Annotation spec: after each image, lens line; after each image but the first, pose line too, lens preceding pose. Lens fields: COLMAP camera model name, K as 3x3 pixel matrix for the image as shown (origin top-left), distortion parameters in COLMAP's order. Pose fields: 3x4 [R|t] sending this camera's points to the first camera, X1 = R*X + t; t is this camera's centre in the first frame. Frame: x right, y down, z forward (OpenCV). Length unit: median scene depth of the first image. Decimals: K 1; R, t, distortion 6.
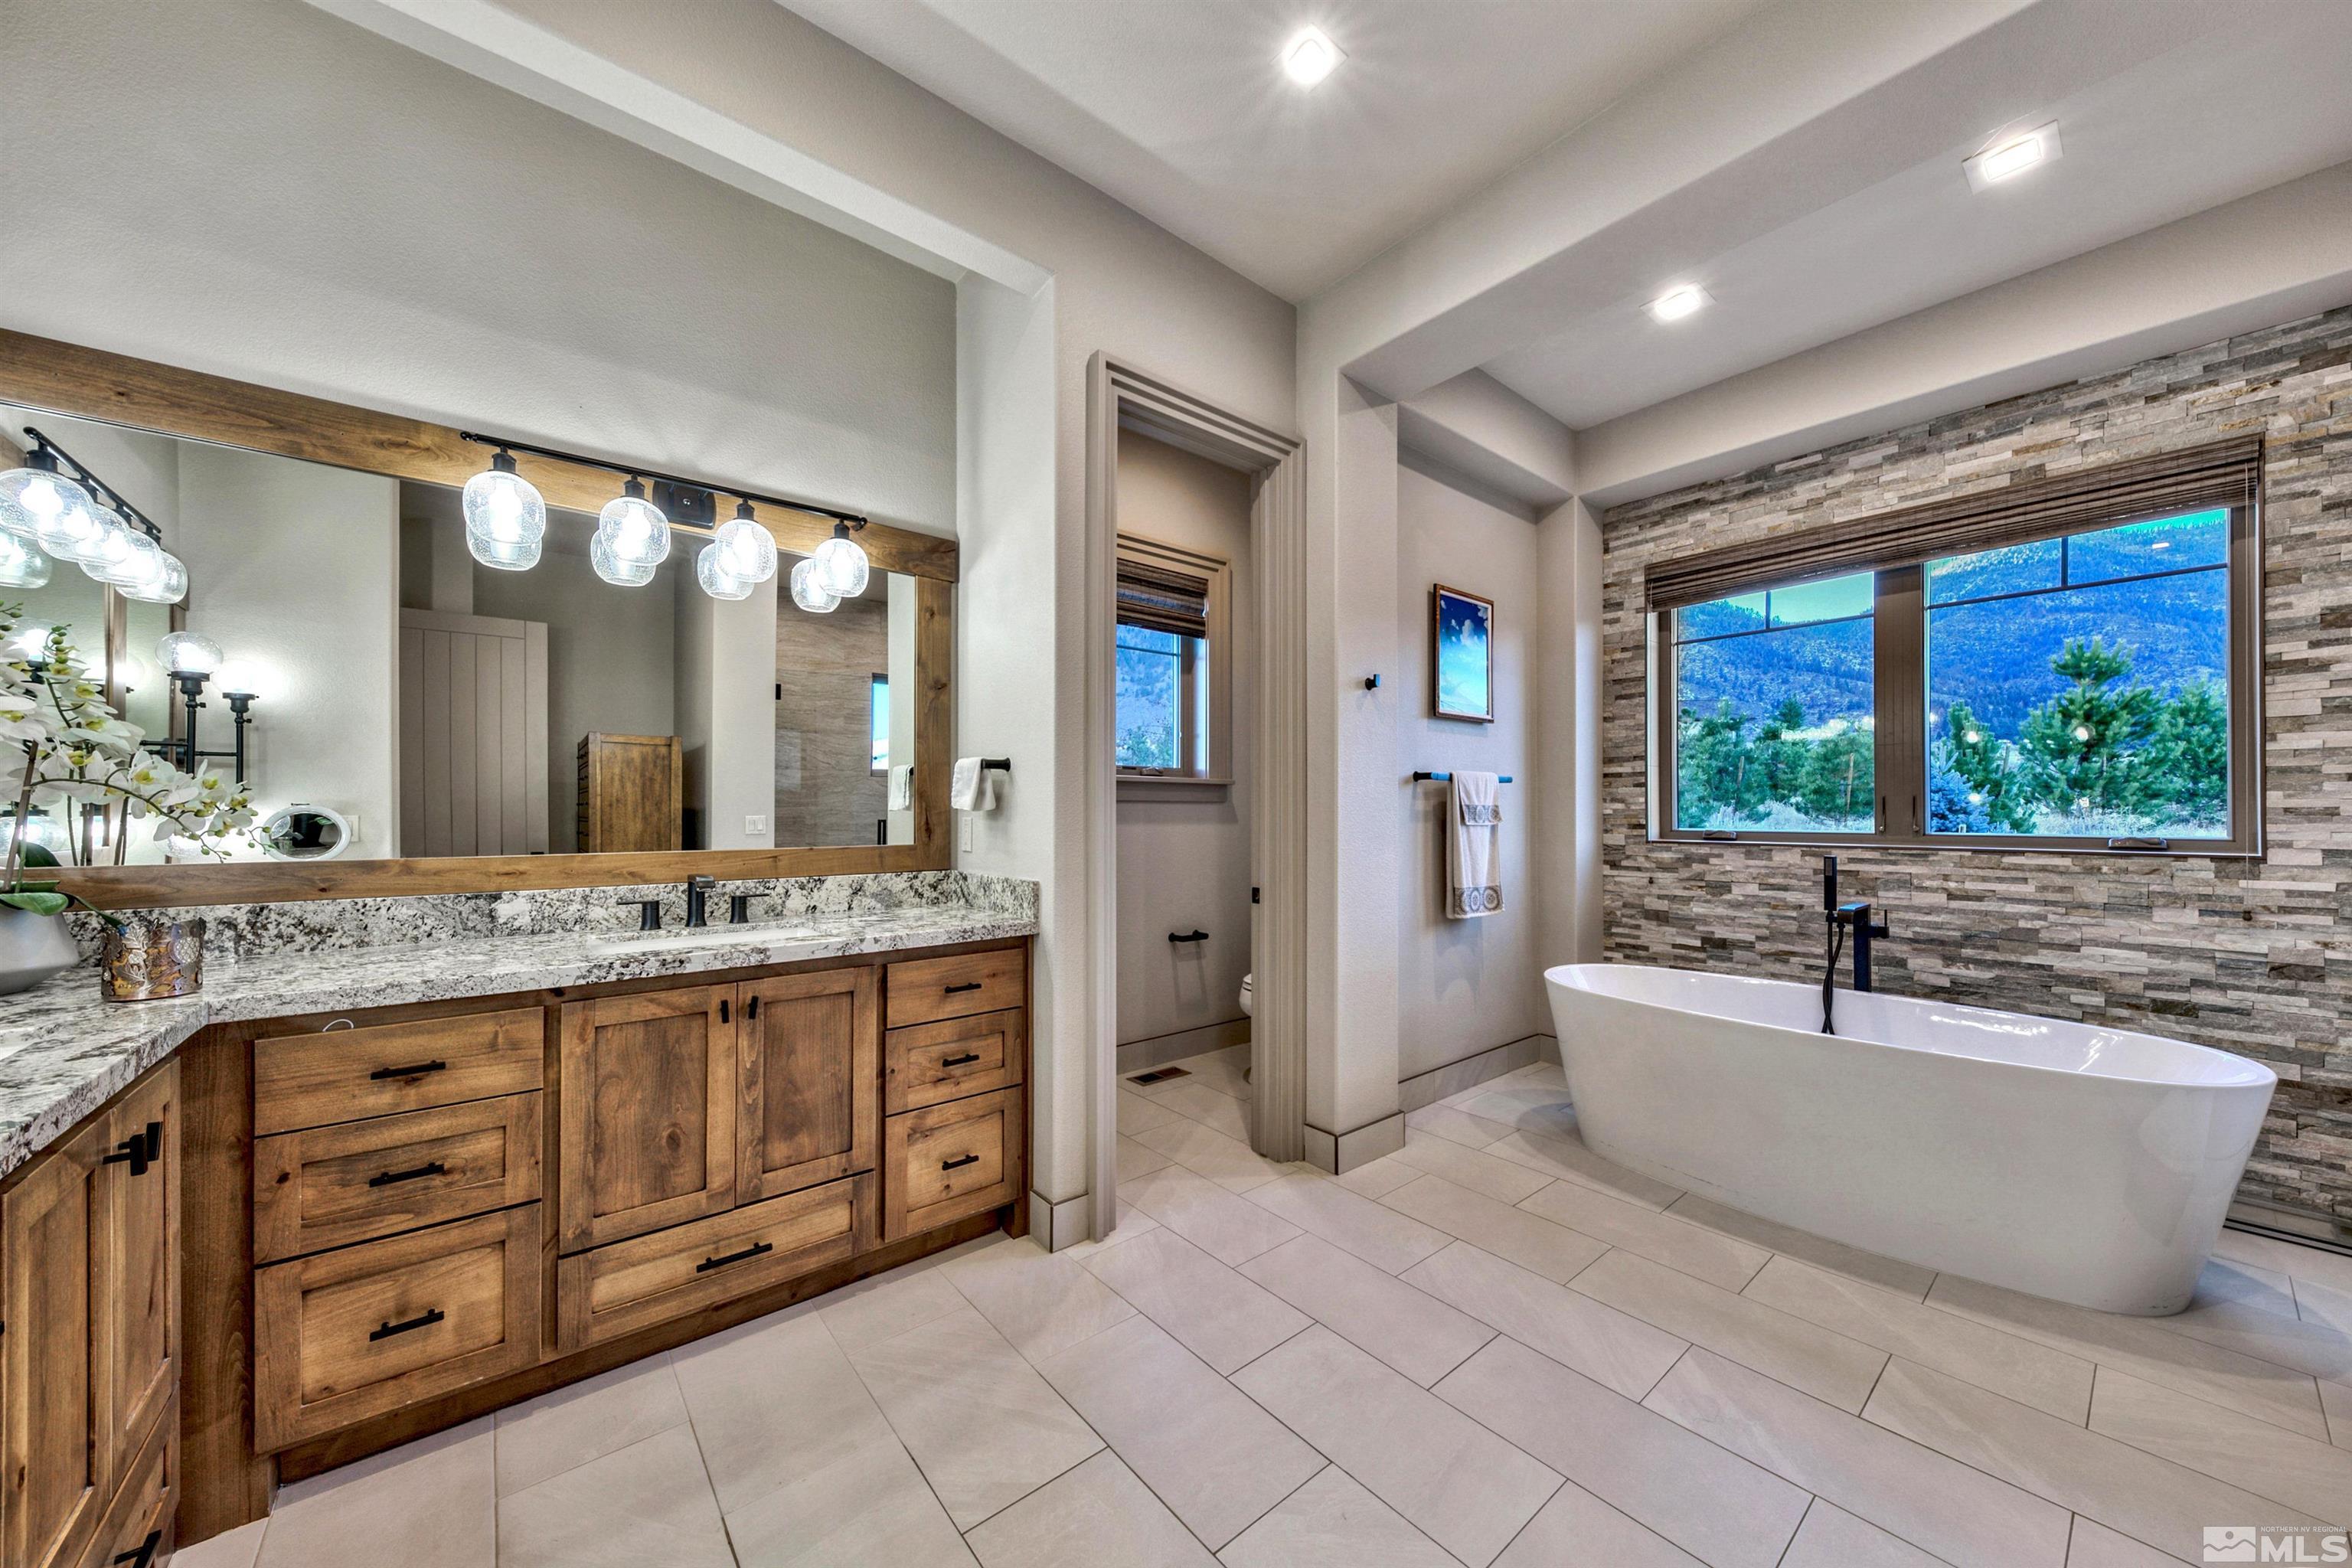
lens RADIAL K [[855.5, 0, 1190.8], [0, 855.5, 802.5], [0, 0, 1]] dist [0.019342, -0.007380]
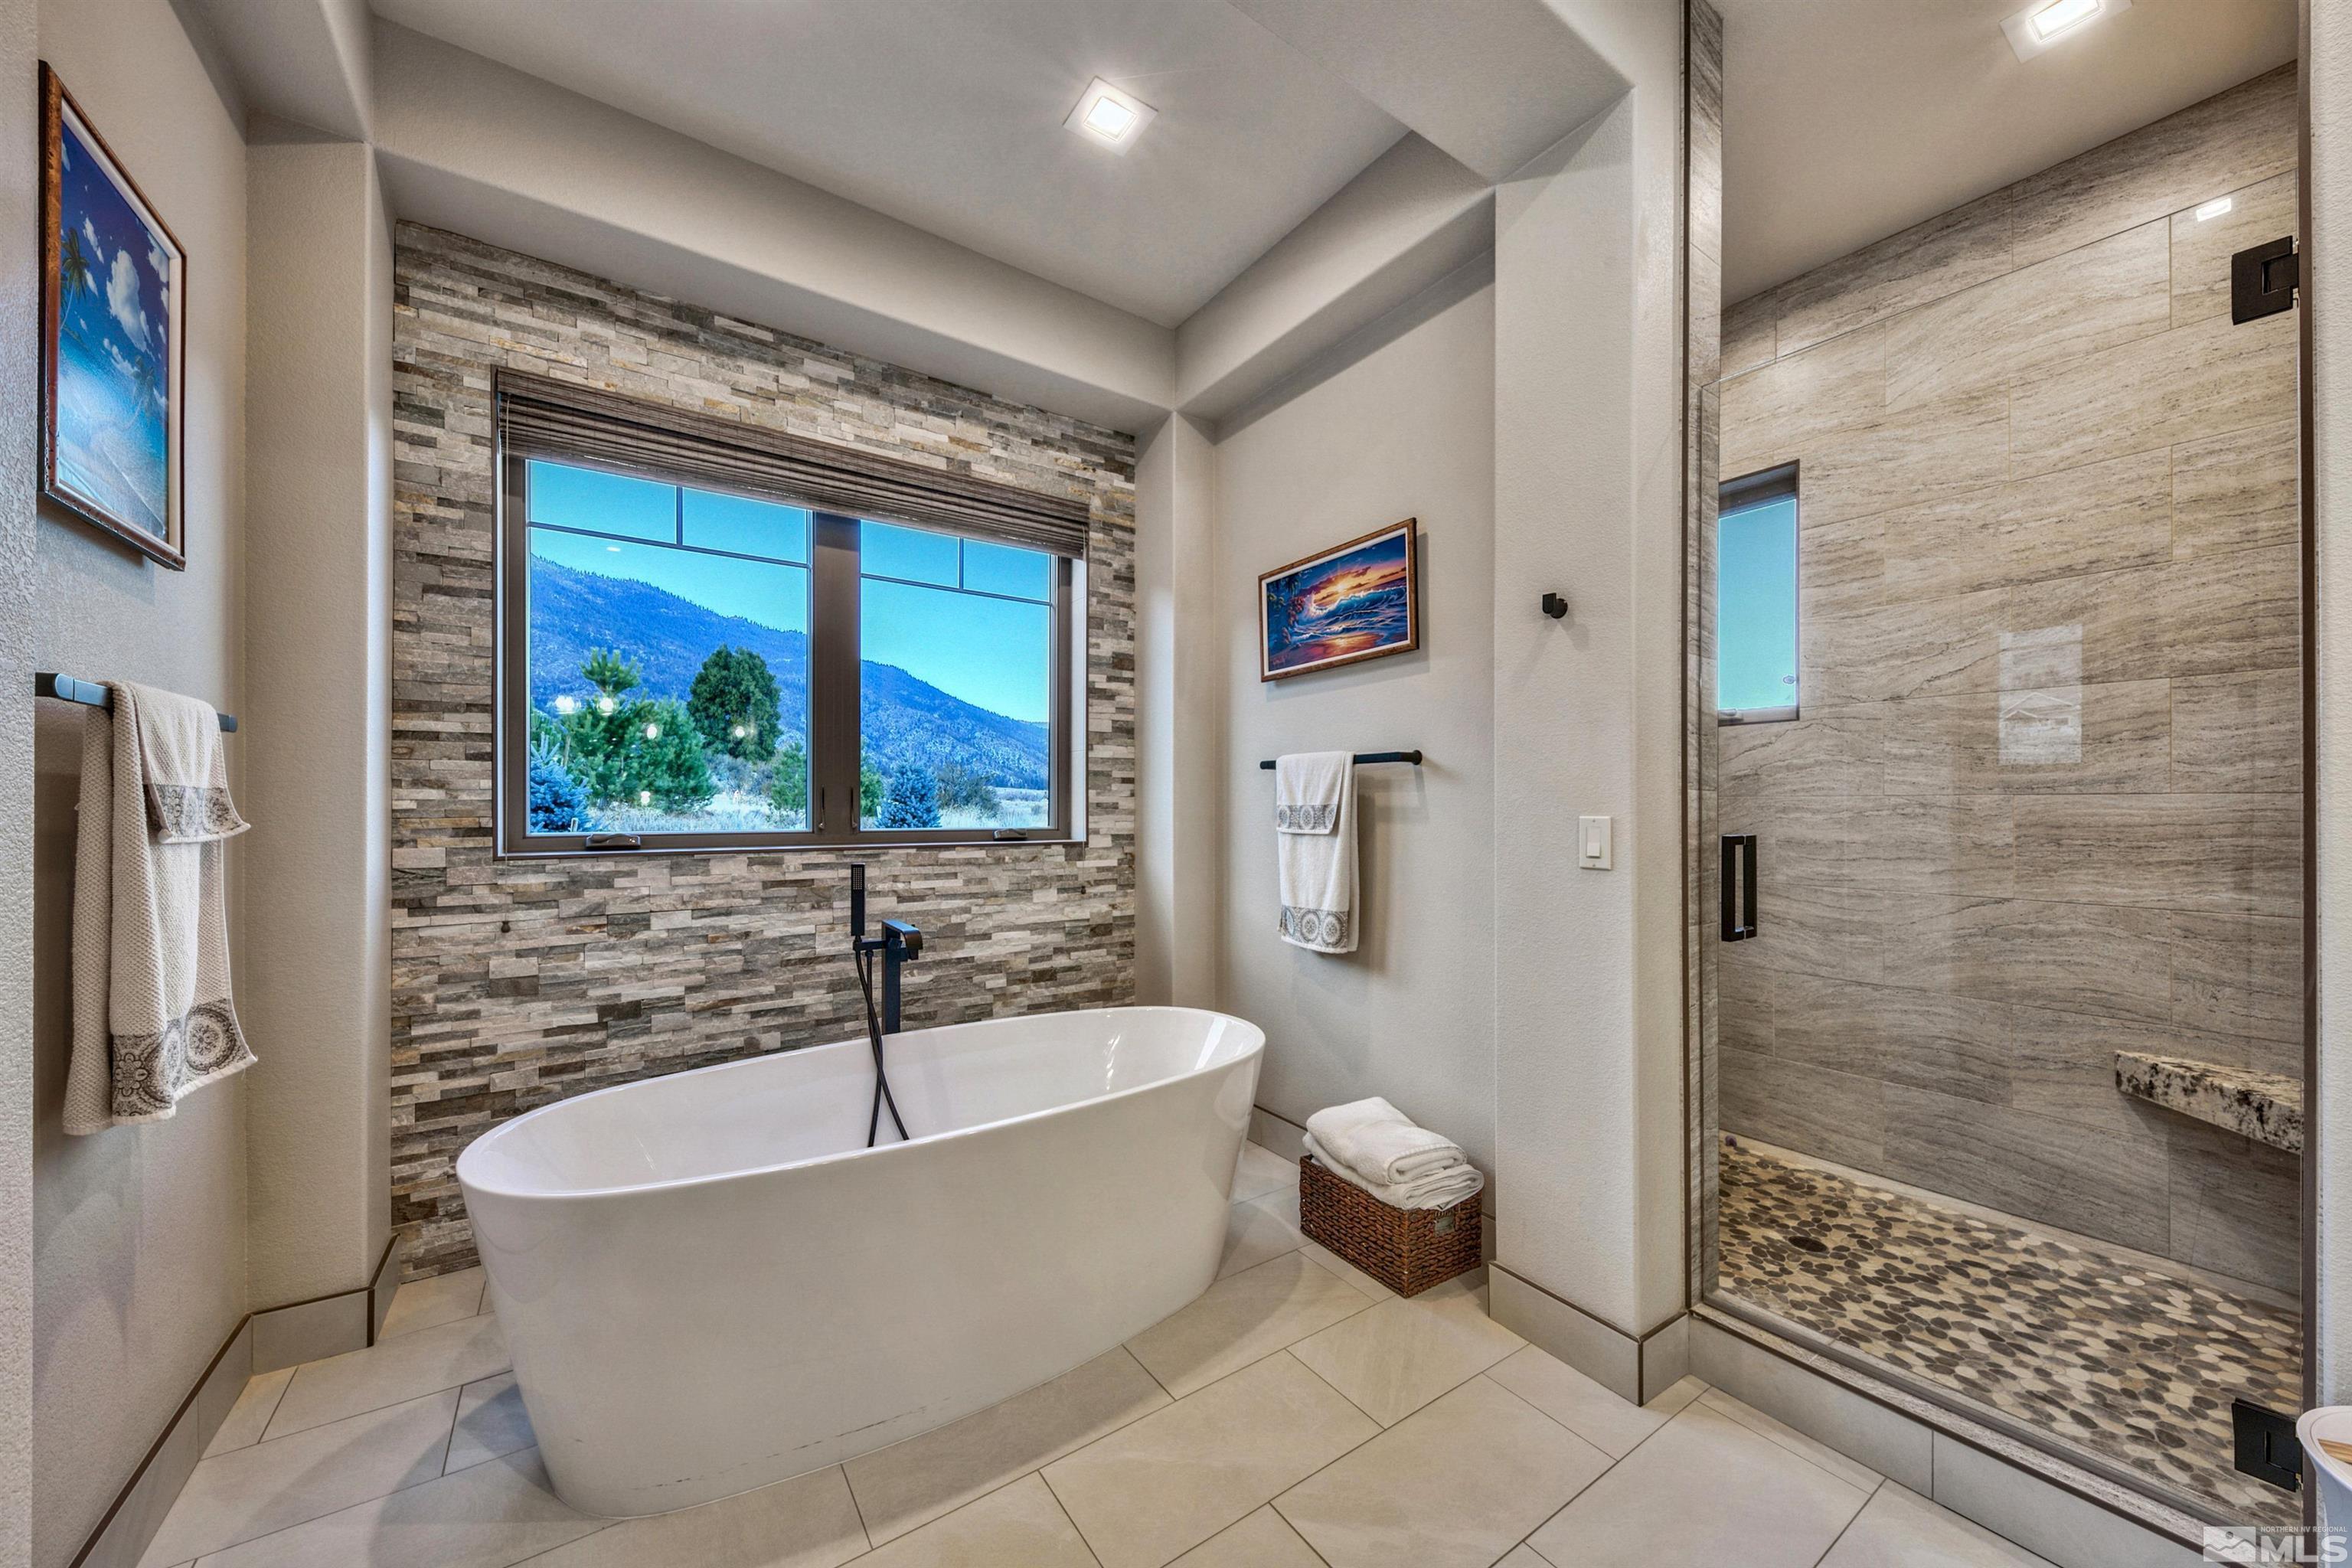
lens RADIAL K [[855.5, 0, 1190.8], [0, 855.5, 802.5], [0, 0, 1]] dist [0.019342, -0.007380]
pose [[0.079186, 0.004439, 0.996850, 0.005599], [-0.012995, 0.999910, -0.003421, 0.005802], [-0.996775, -0.012683, 0.079237, 0.566782]]
